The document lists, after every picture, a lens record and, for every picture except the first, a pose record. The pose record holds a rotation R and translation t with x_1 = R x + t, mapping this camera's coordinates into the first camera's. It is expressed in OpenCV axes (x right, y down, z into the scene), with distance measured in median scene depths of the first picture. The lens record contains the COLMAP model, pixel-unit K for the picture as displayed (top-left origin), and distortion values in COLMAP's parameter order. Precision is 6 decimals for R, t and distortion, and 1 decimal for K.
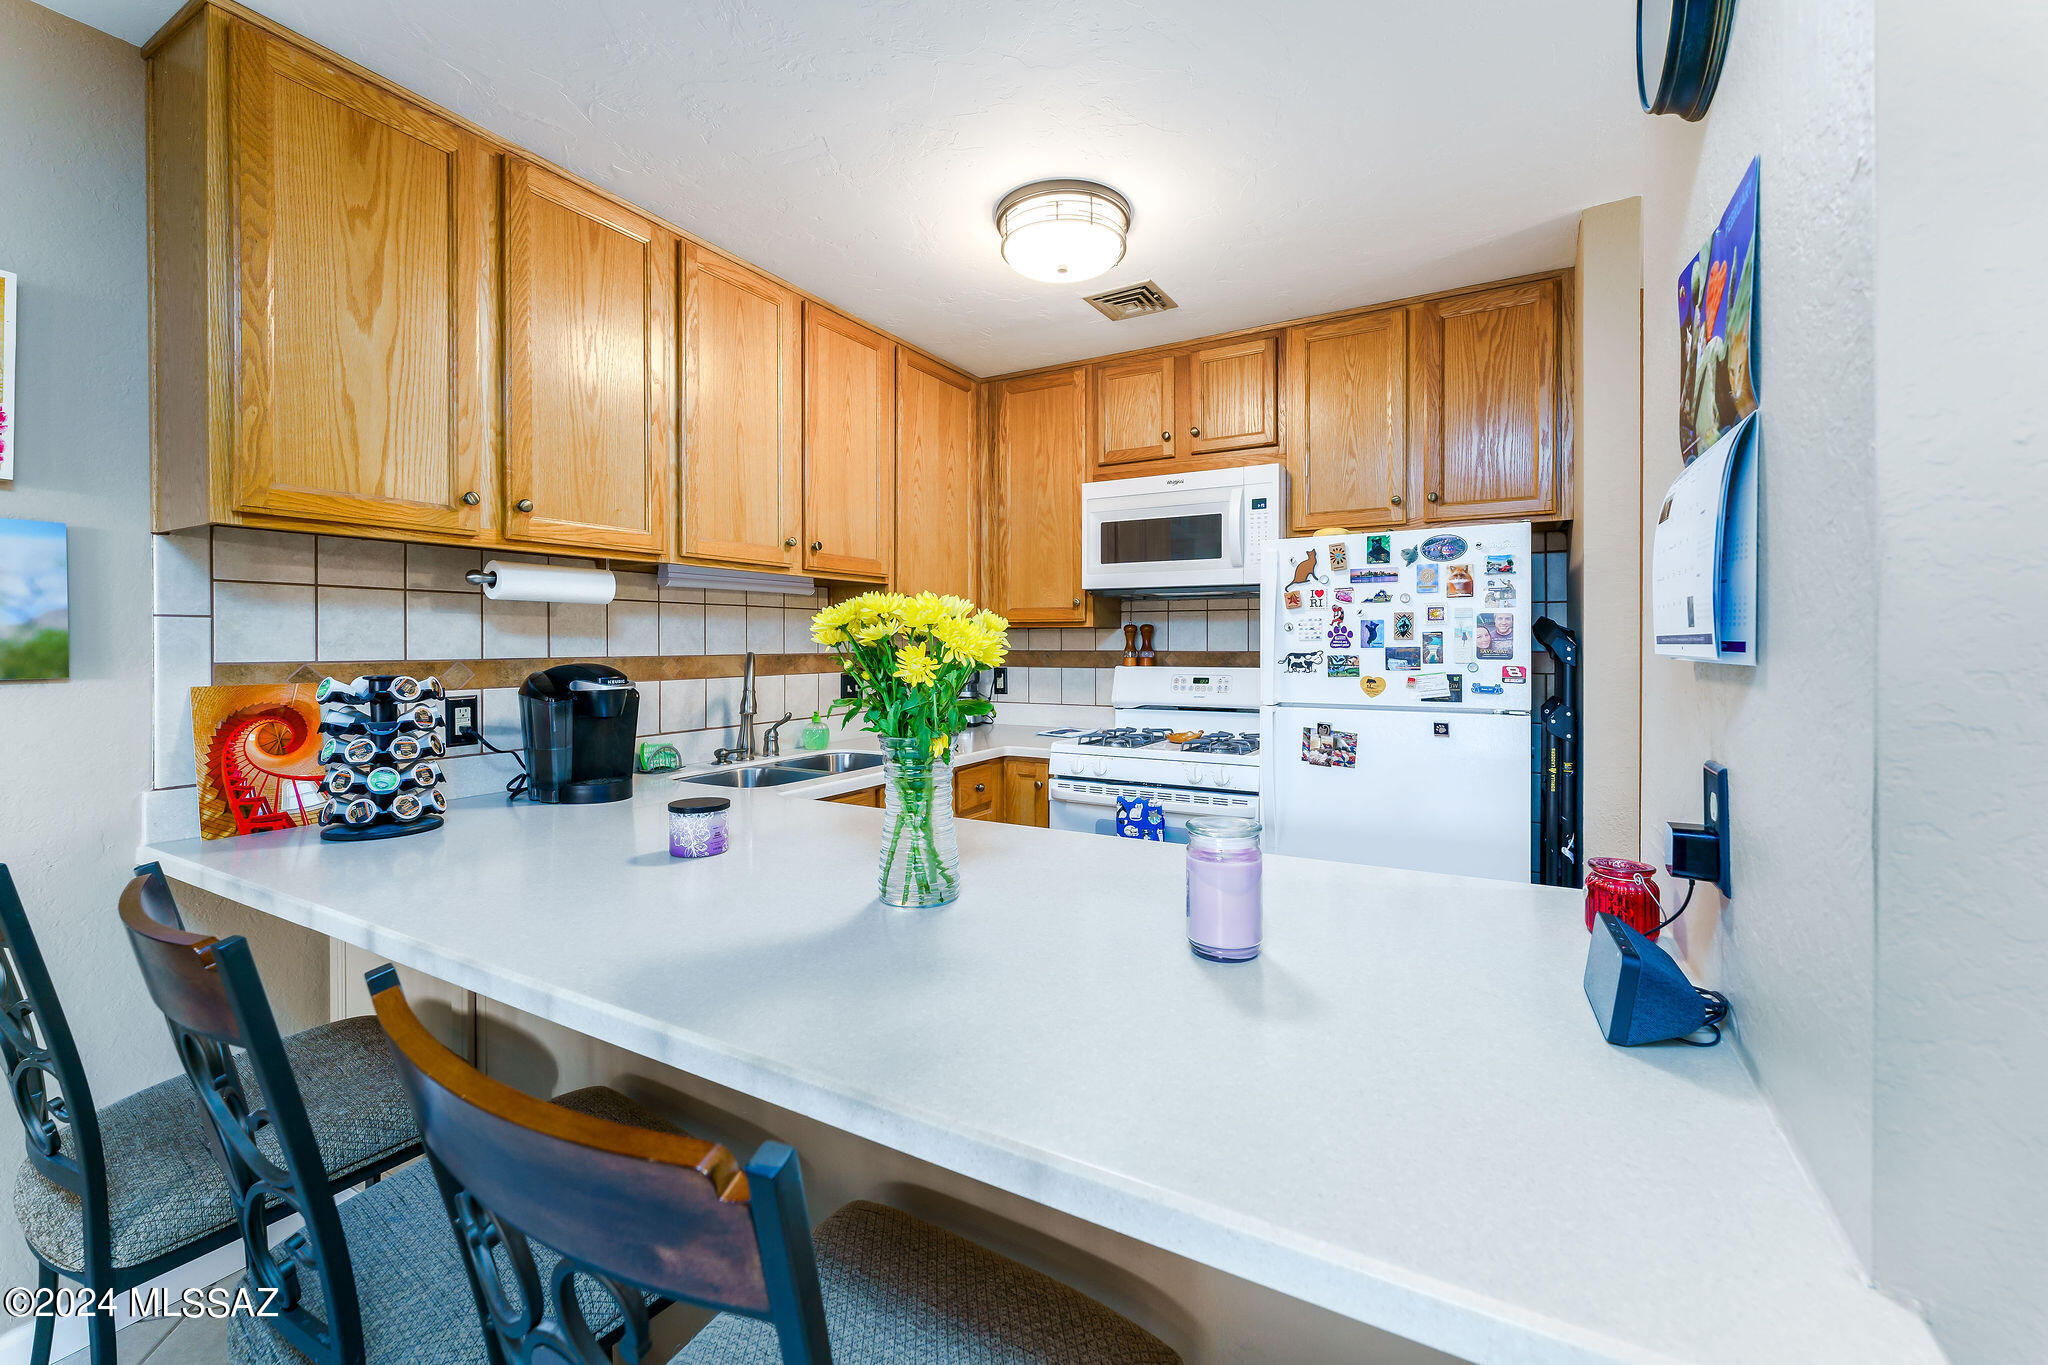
lens RADIAL K [[832.6, 0, 1039.8], [0, 832.6, 648.5], [0, 0, 1]] dist [-0.000617, -0.000111]
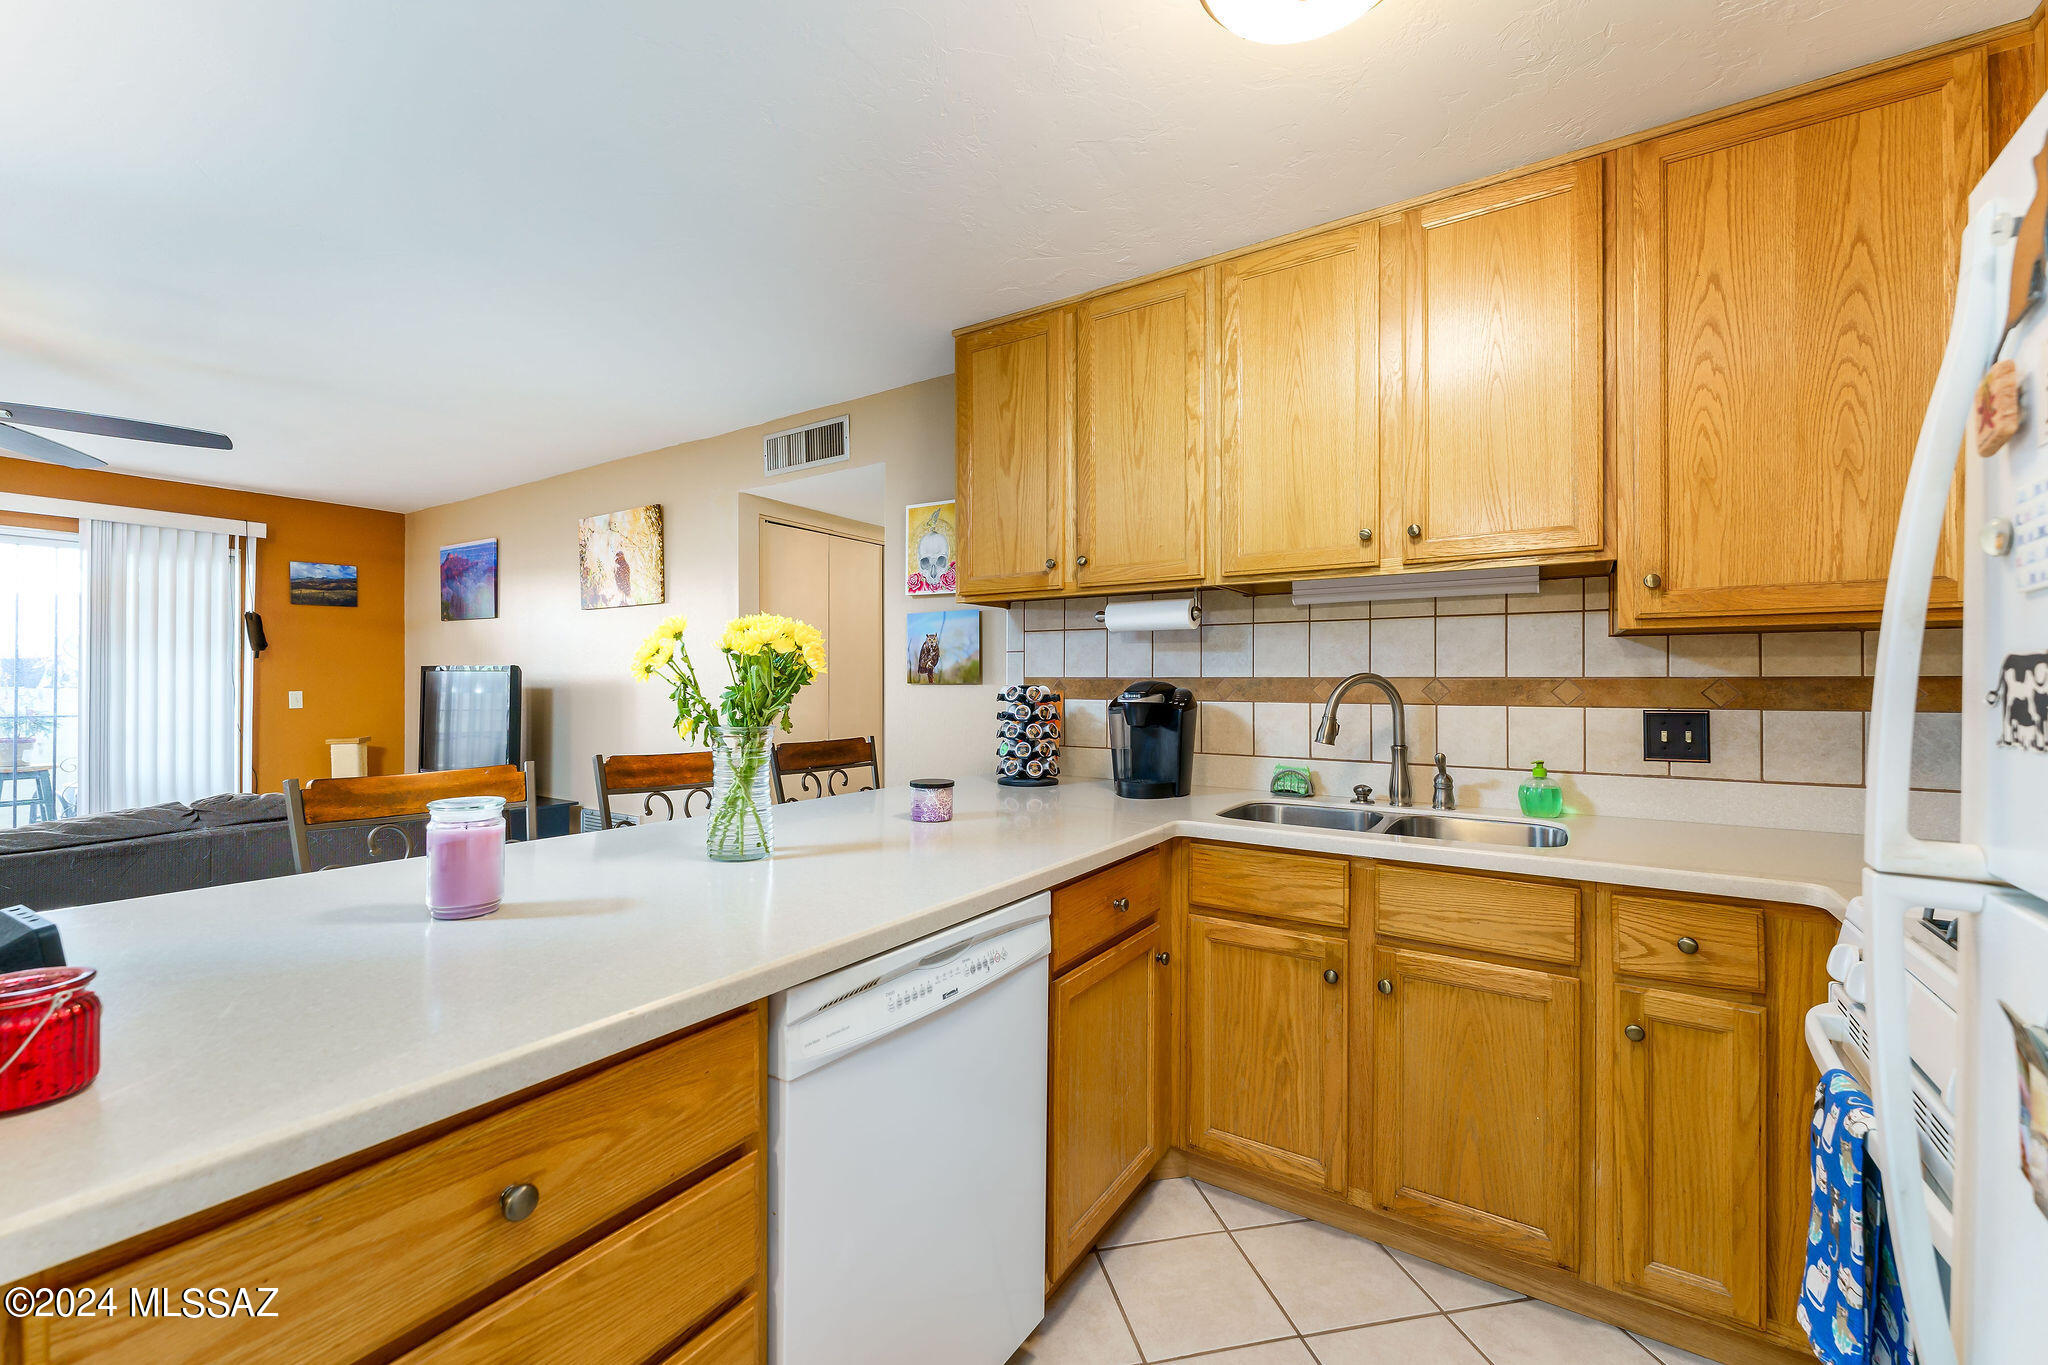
lens RADIAL K [[825.8, 0, 1025.1], [0, 825.8, 677.4], [0, 0, 1]] dist [-0.000011, -0.000056]
pose [[-0.071376, -0.001685, -0.997448, 0.593287], [-0.008770, 0.999961, -0.001062, 0.014764], [0.997411, 0.008672, -0.071388, 0.842877]]
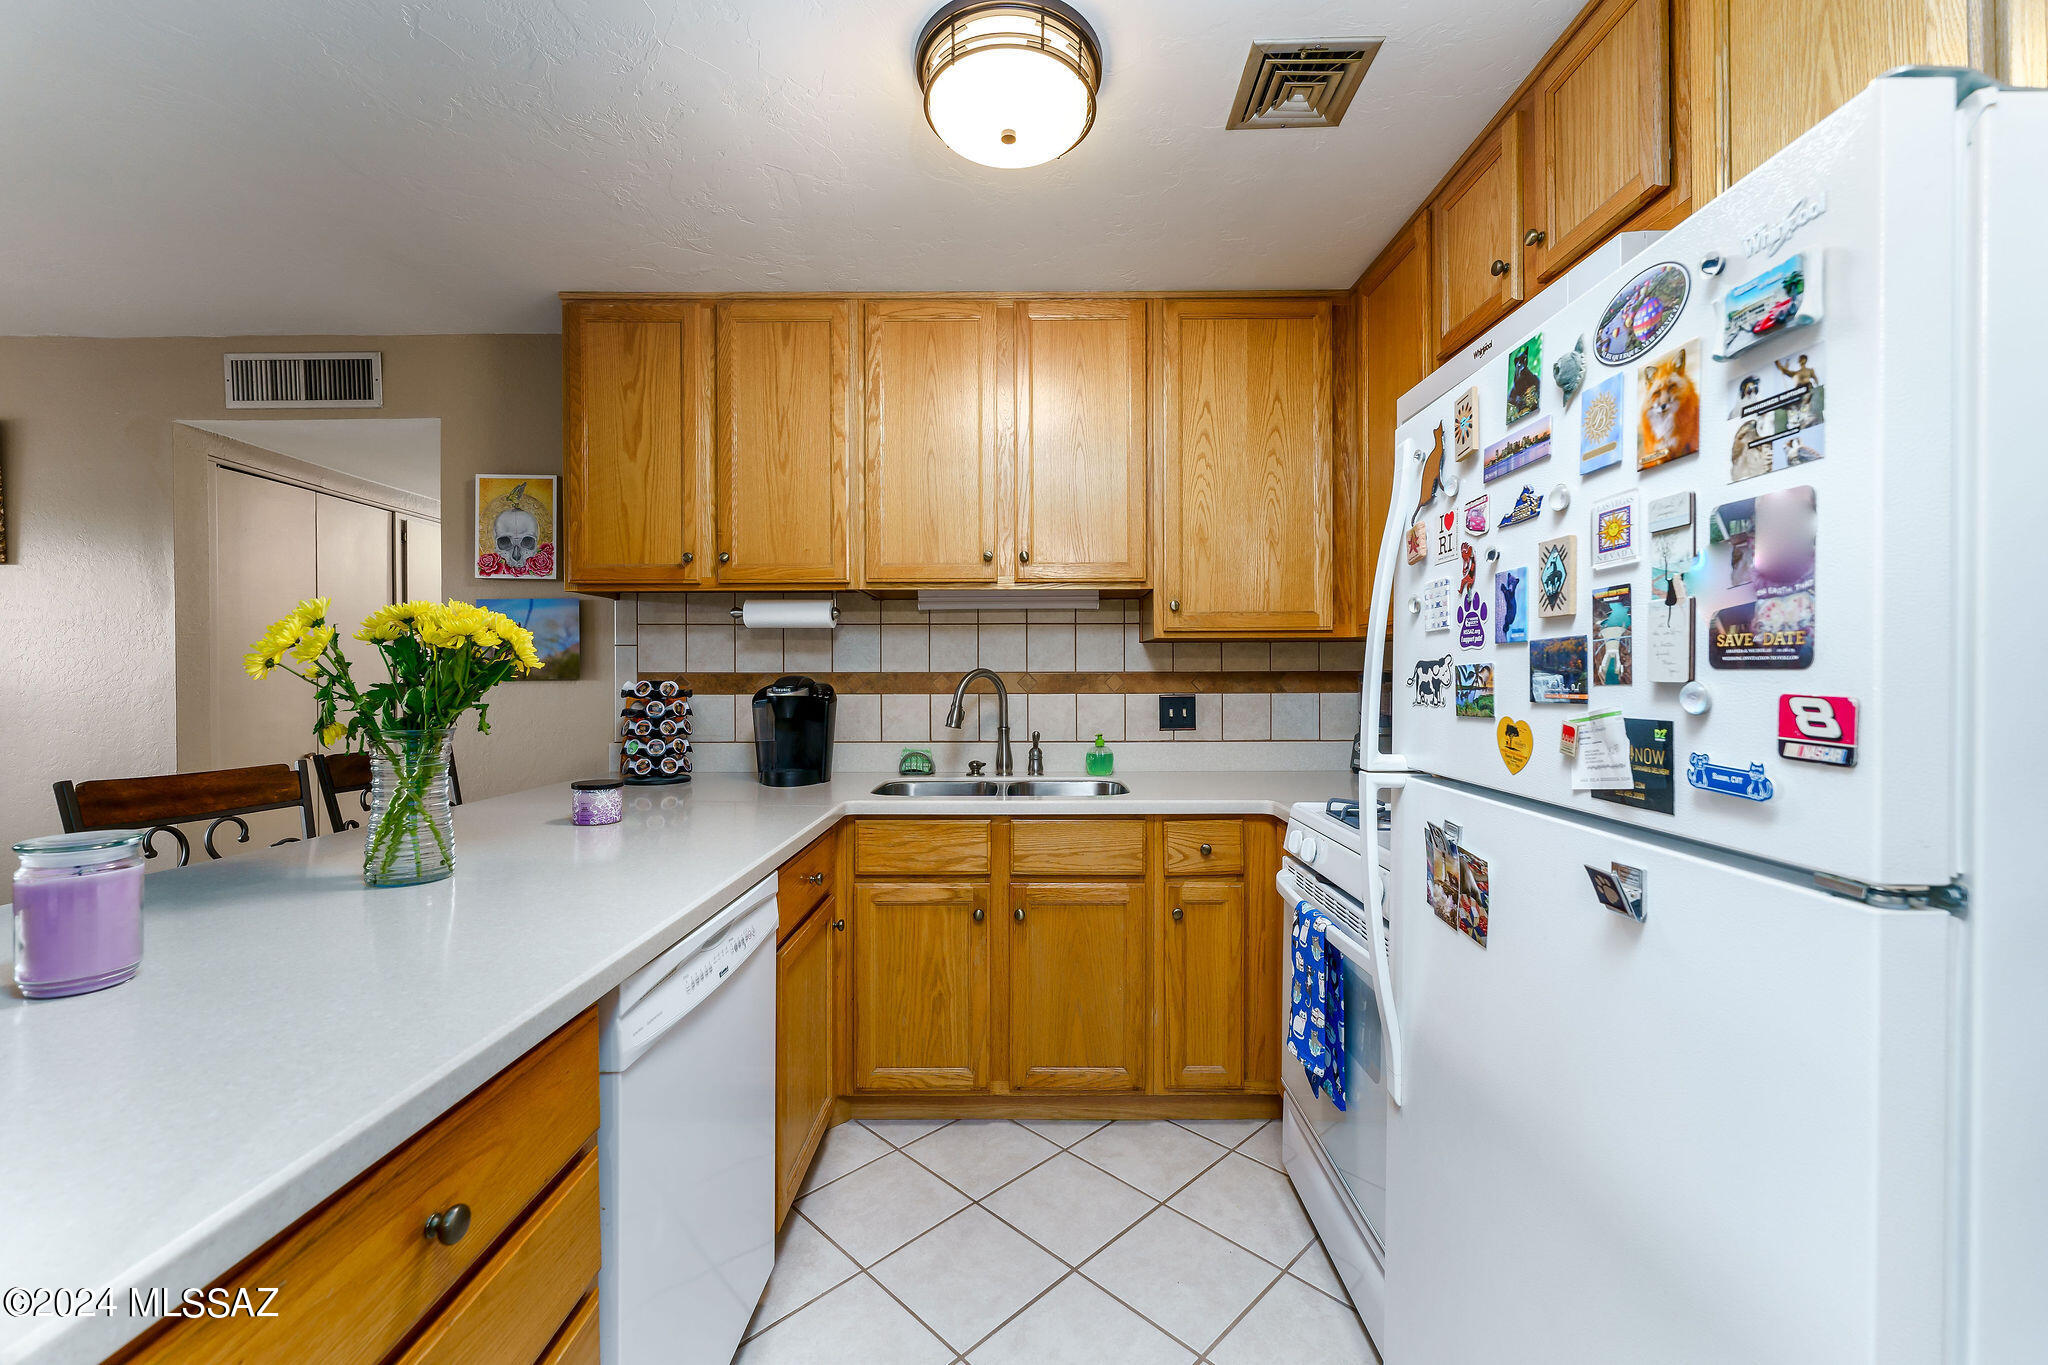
lens RADIAL K [[817.6, 0, 1024.5], [0, 817.6, 677.7], [0, 0, 1]] dist [0.000041, -0.000169]
pose [[0.482280, 0.003829, -0.876009, 0.653891], [-0.005612, 0.999983, 0.001281, 0.016347], [0.875999, 0.004298, 0.482293, 0.660413]]
